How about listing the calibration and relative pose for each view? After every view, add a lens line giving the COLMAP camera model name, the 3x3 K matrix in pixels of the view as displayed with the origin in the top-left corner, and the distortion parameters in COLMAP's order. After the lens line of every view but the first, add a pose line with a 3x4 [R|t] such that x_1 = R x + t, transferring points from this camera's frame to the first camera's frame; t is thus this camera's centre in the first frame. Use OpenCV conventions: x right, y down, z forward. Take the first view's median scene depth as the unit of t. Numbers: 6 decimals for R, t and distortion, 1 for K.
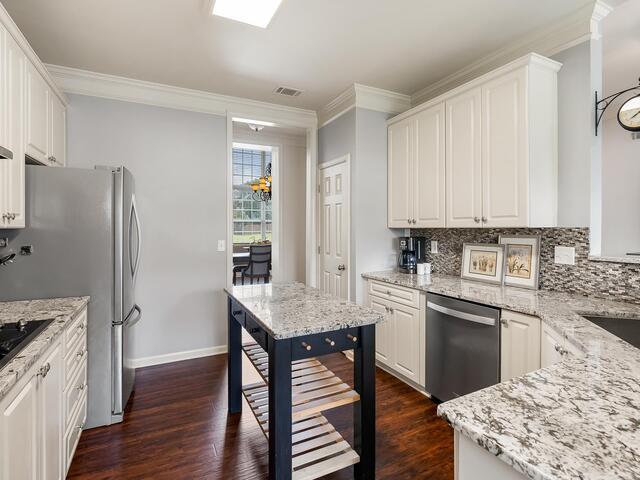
lens RADIAL K [[324.4, 0, 319.3], [0, 324.4, 236.5], [0, 0, 1]] dist [-0.010049, 0.001867]
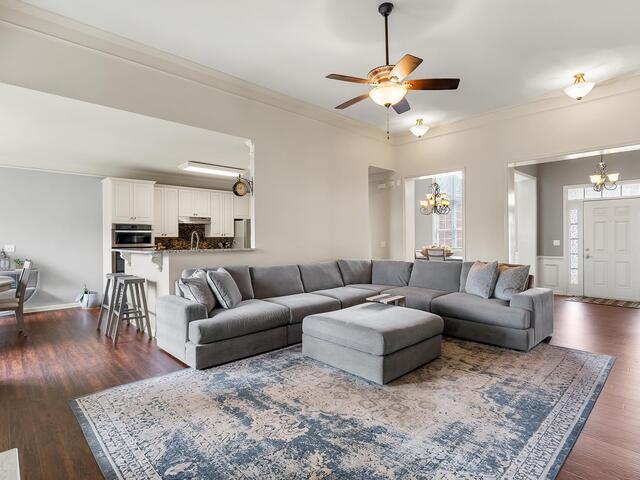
lens RADIAL K [[344.9, 0, 318.7], [0, 344.9, 241.1], [0, 0, 1]] dist [0.000755, 0.002021]
pose [[0.263398, 0.009794, -0.964638, 2.826173], [-0.019675, 0.999795, 0.004779, -0.012580], [0.964487, 0.017720, 0.263537, 0.706559]]
